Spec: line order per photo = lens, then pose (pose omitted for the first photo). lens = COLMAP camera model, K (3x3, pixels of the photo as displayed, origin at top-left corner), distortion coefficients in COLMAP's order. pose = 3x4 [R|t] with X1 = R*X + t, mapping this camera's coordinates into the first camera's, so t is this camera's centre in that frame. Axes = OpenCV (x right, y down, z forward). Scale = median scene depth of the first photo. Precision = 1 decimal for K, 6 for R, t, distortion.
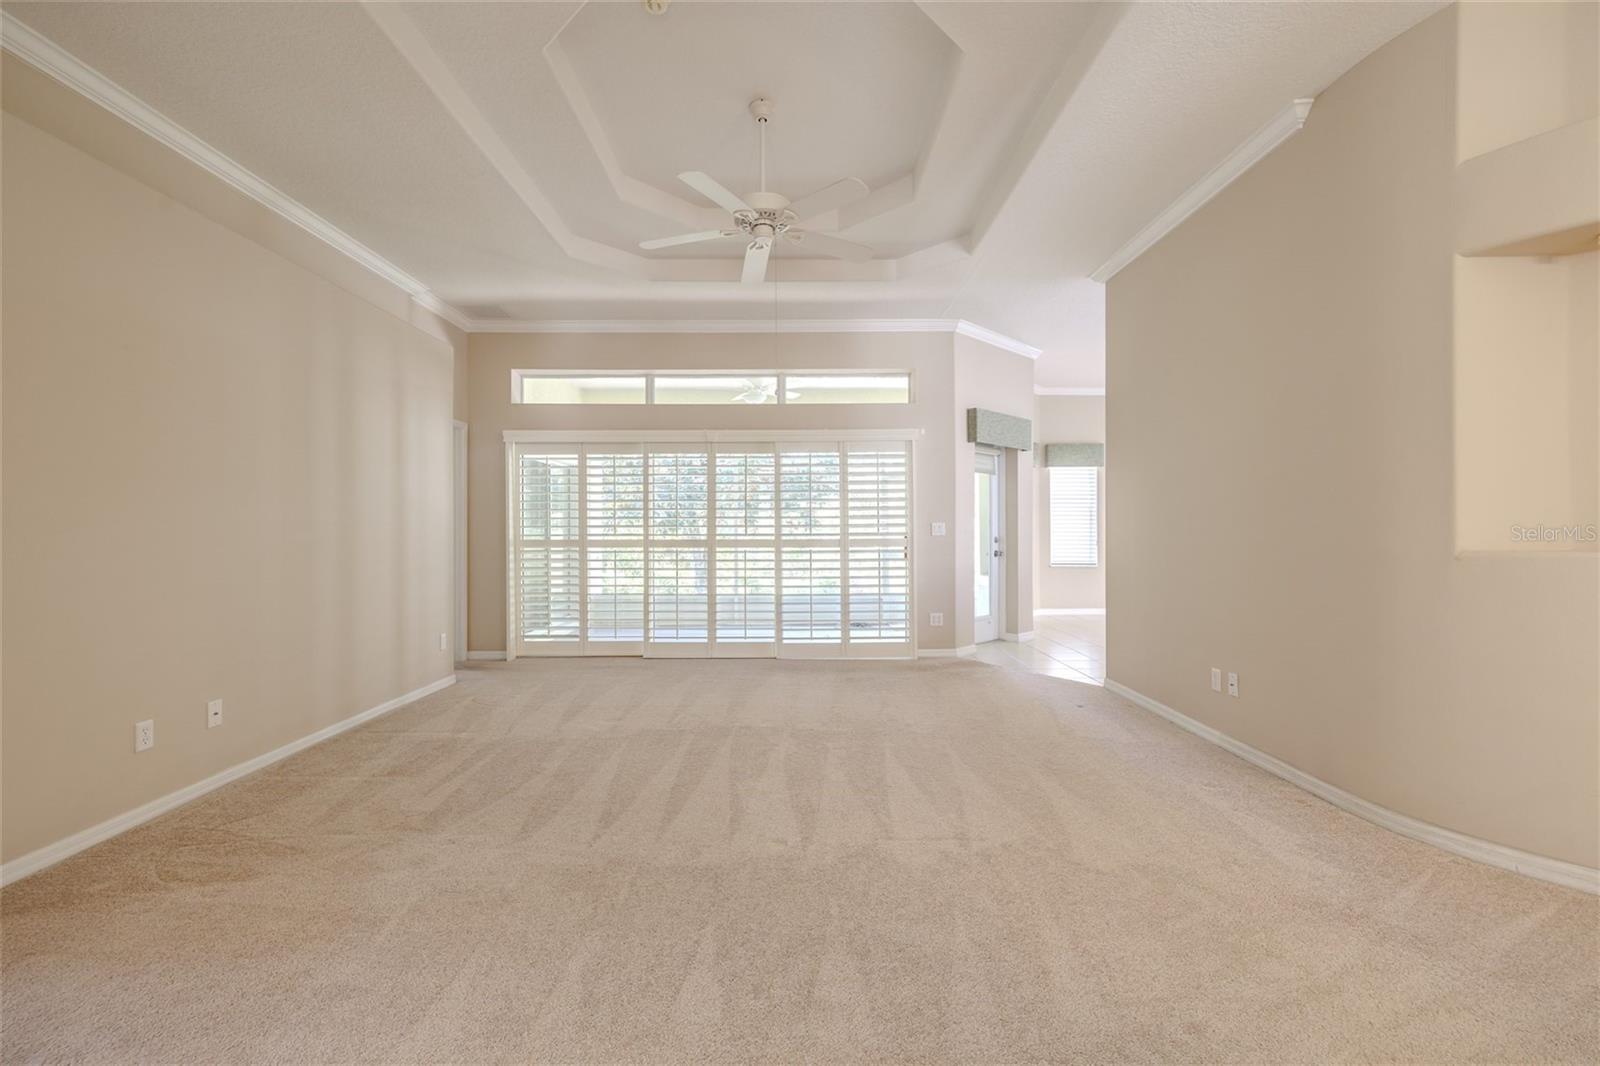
lens RADIAL K [[670.7, 0, 797.8], [0, 670.7, 527.7], [0, 0, 1]] dist [-0.002779, 0.000754]
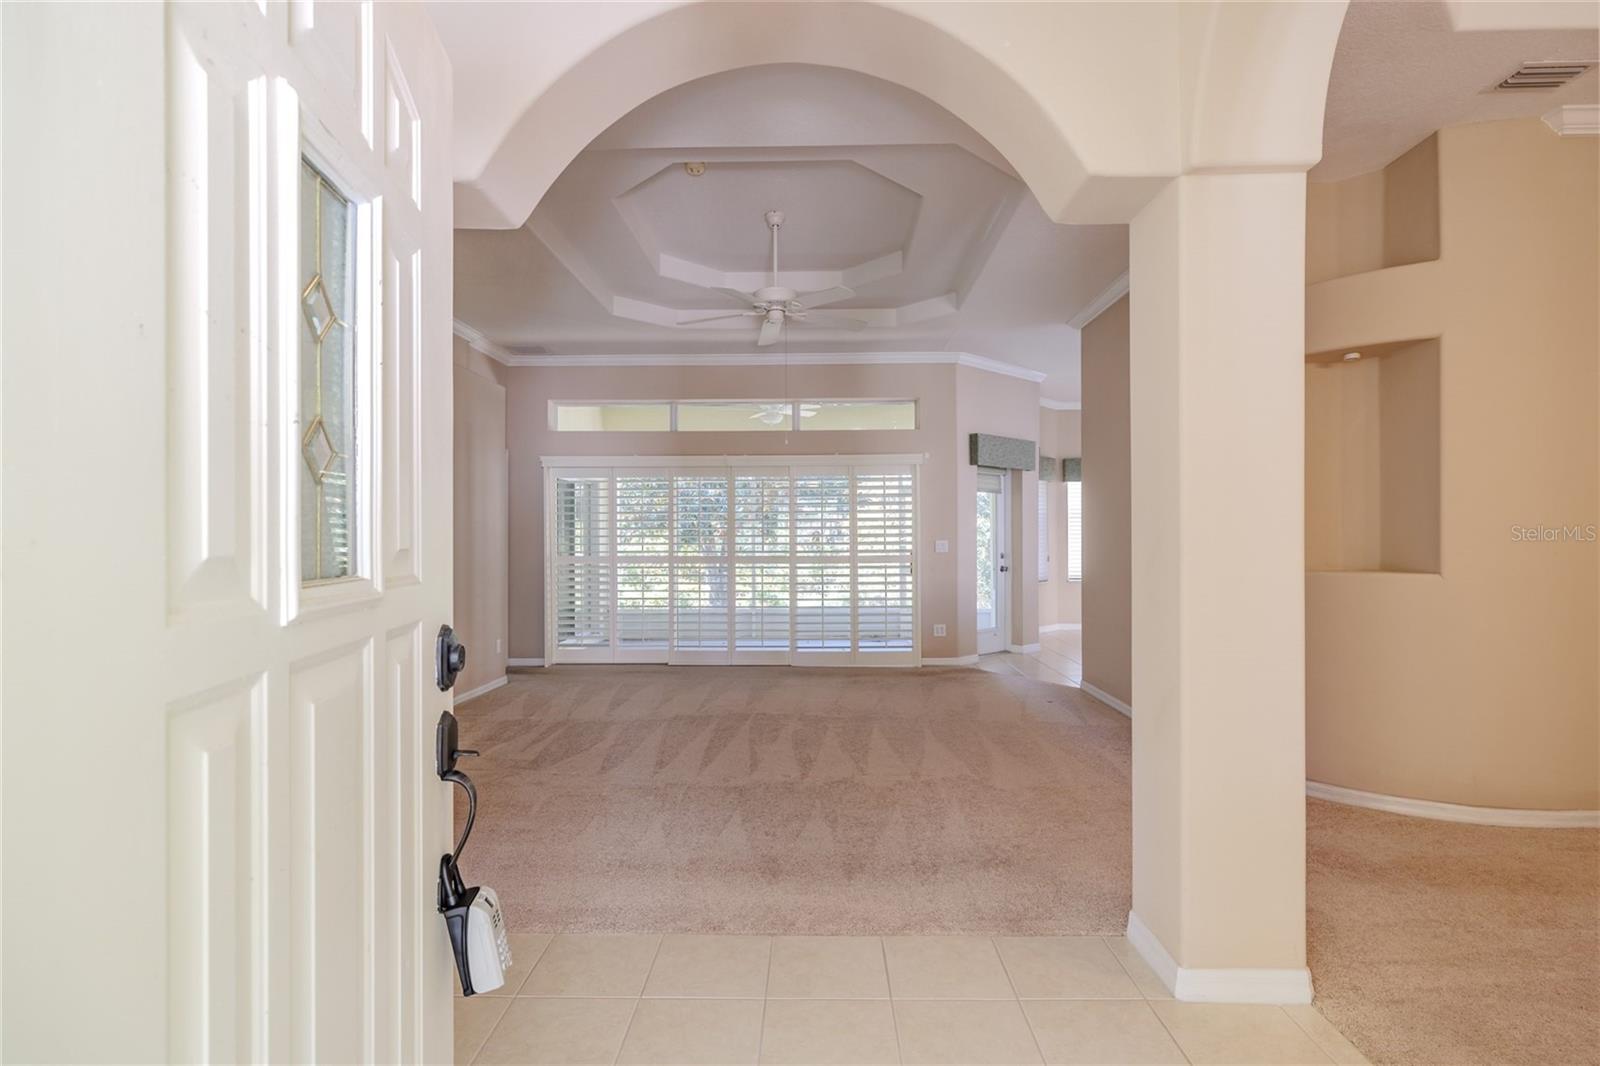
lens RADIAL K [[770.3, 0, 802.0], [0, 770.3, 537.3], [0, 0, 1]] dist [0.003625, 0.000651]
pose [[0.999598, -0.000587, -0.028352, 0.021328], [0.000608, 1.000000, 0.000724, -0.013778], [0.028351, -0.000741, 0.999598, -0.242801]]
